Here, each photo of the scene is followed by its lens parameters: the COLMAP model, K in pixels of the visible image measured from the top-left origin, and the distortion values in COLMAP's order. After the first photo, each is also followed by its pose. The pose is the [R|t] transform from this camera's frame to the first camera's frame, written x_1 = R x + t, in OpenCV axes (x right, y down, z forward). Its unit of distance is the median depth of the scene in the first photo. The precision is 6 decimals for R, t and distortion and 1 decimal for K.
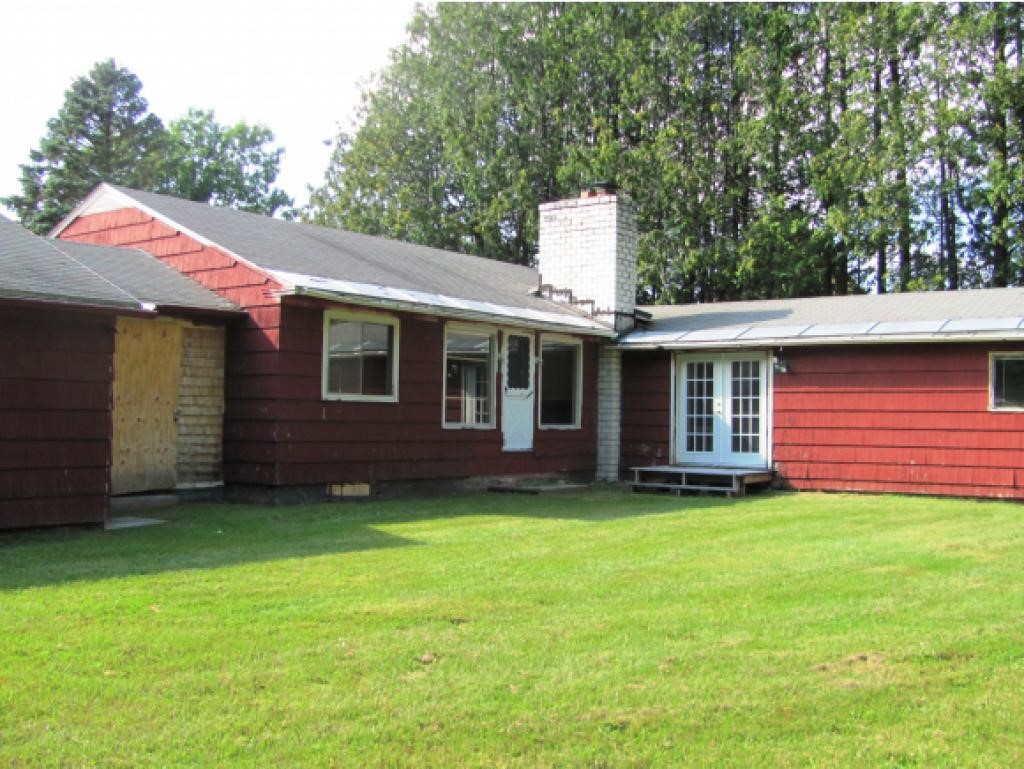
lens RADIAL K [[1084.3, 0, 512.0], [0, 1084.3, 391.6], [0, 0, 1]] dist [-0.155714, 0.000000]
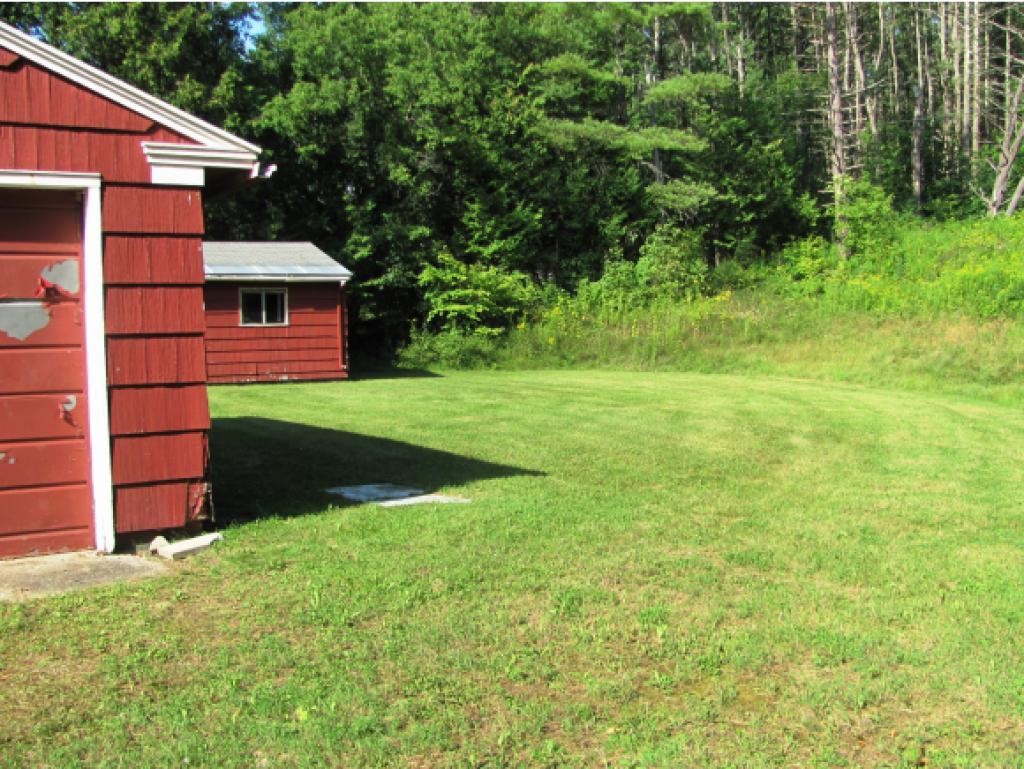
lens RADIAL K [[1084.3, 0, 511.1], [0, 1084.3, 384.1], [0, 0, 1]] dist [-0.155714, 0.000000]
pose [[0.335471, -0.071612, 0.939325, -0.760480], [0.001406, 0.997143, 0.075518, -0.013086], [-0.942050, -0.024013, 0.334613, 0.087470]]
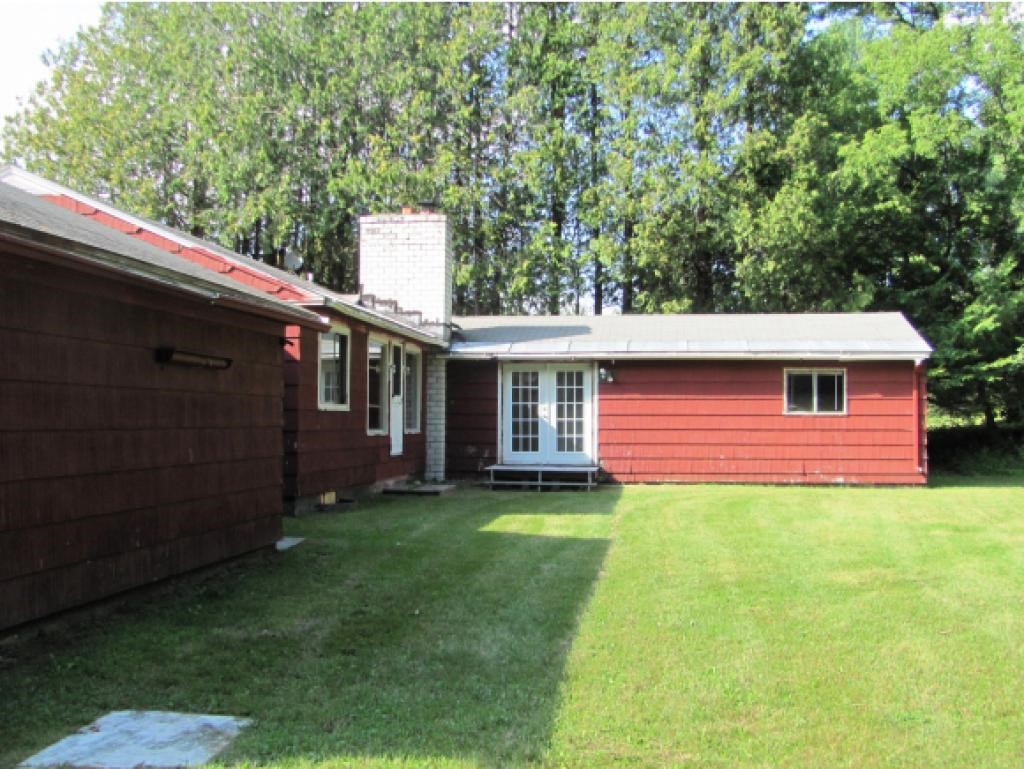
lens RADIAL K [[1084.3, 0, 510.5], [0, 1084.3, 379.5], [0, 0, 1]] dist [-0.155714, 0.000000]
pose [[0.874124, 0.007615, 0.485643, -0.393067], [-0.004331, 0.999960, -0.007884, -0.010375], [-0.485683, 0.004788, 0.874122, 0.027558]]
